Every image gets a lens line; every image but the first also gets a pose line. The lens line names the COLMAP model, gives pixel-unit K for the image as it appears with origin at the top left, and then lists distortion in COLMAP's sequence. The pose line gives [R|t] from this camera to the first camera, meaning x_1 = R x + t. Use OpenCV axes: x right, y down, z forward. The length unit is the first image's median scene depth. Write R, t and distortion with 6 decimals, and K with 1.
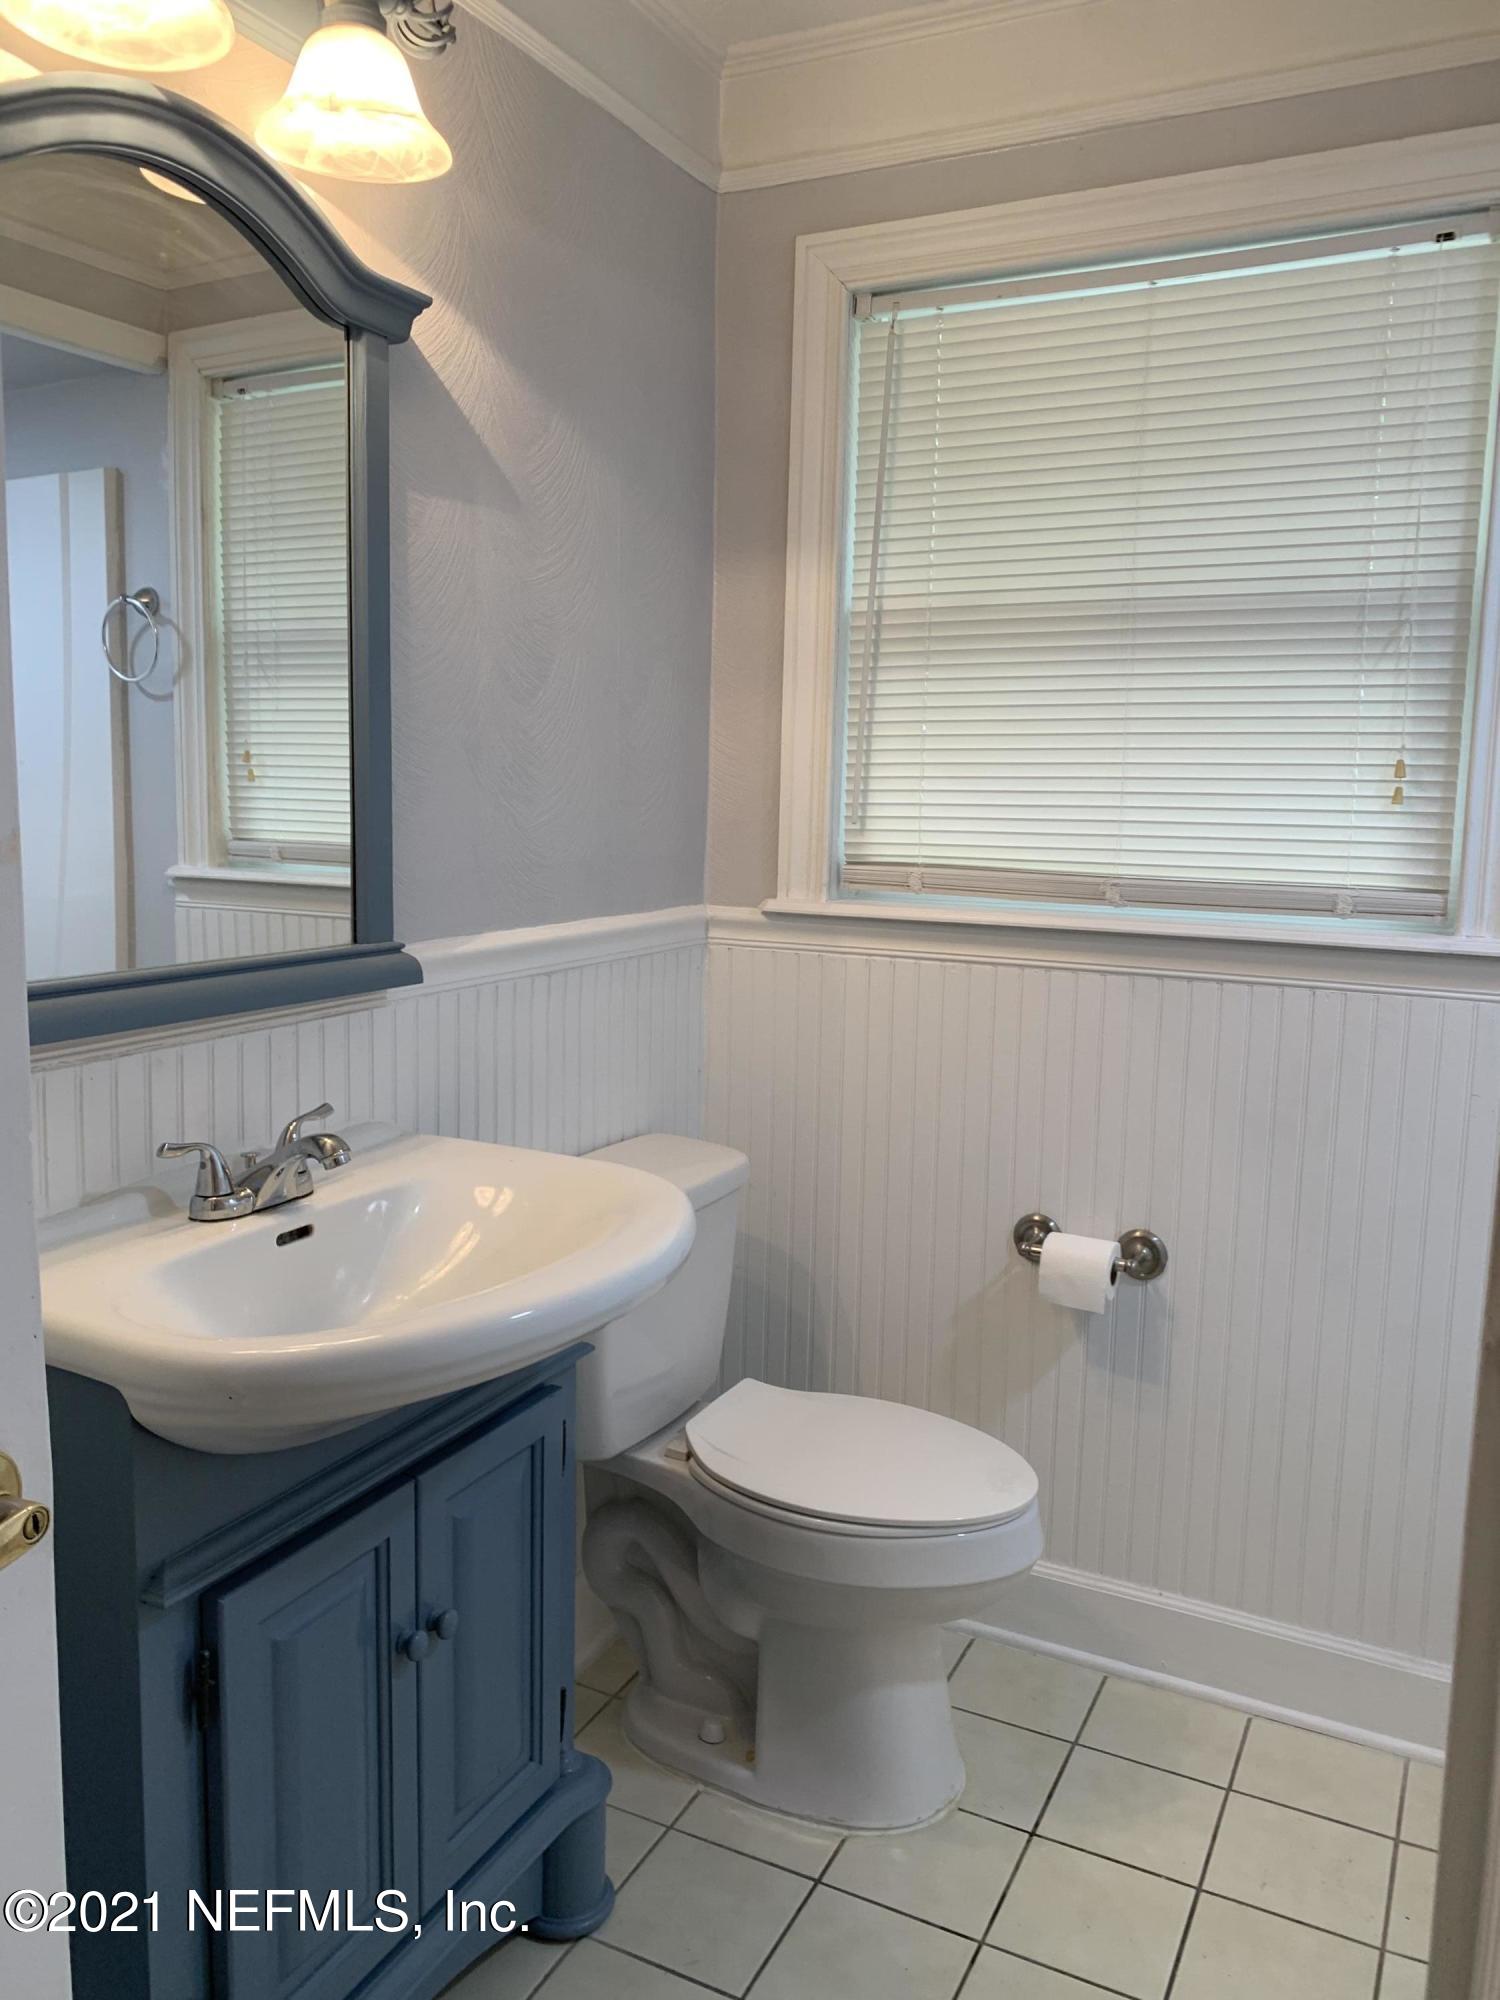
lens RADIAL K [[1510.9, 0, 754.2], [0, 1510.9, 1000.9], [0, 0, 1]] dist [0.035641, -0.041904]
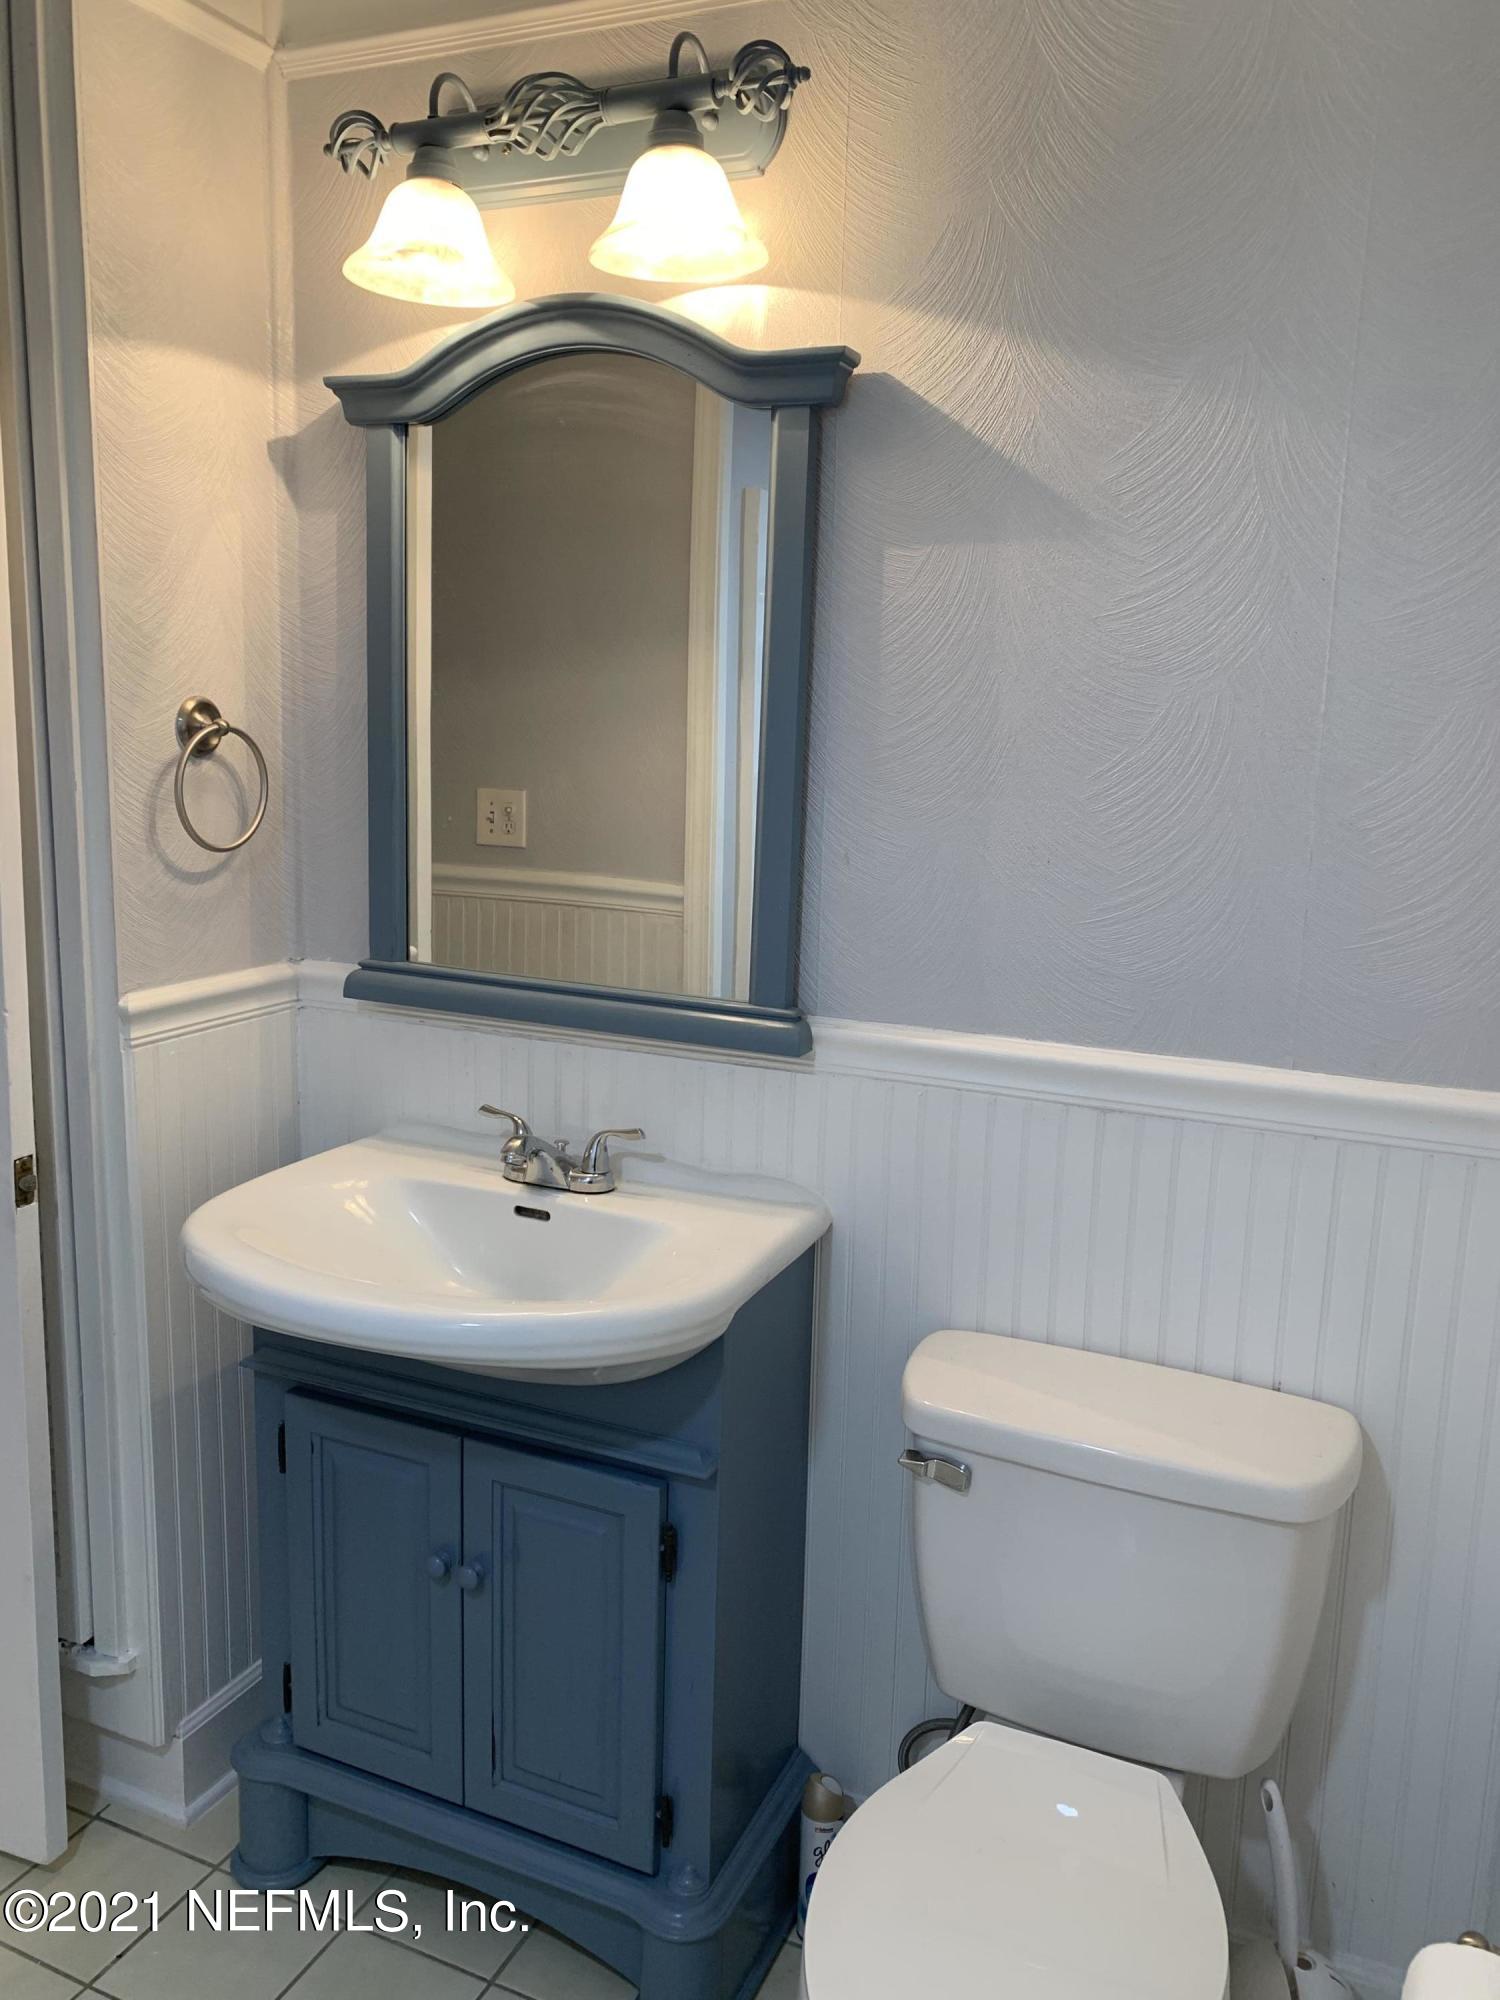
lens RADIAL K [[1510.9, 0, 757.1], [0, 1510.9, 993.2], [0, 0, 1]] dist [0.035641, -0.041904]
pose [[0.054767, 0.159150, -0.985734, 0.856804], [-0.177646, 0.973019, 0.147227, -0.222610], [0.982569, 0.167048, 0.081562, 1.036736]]
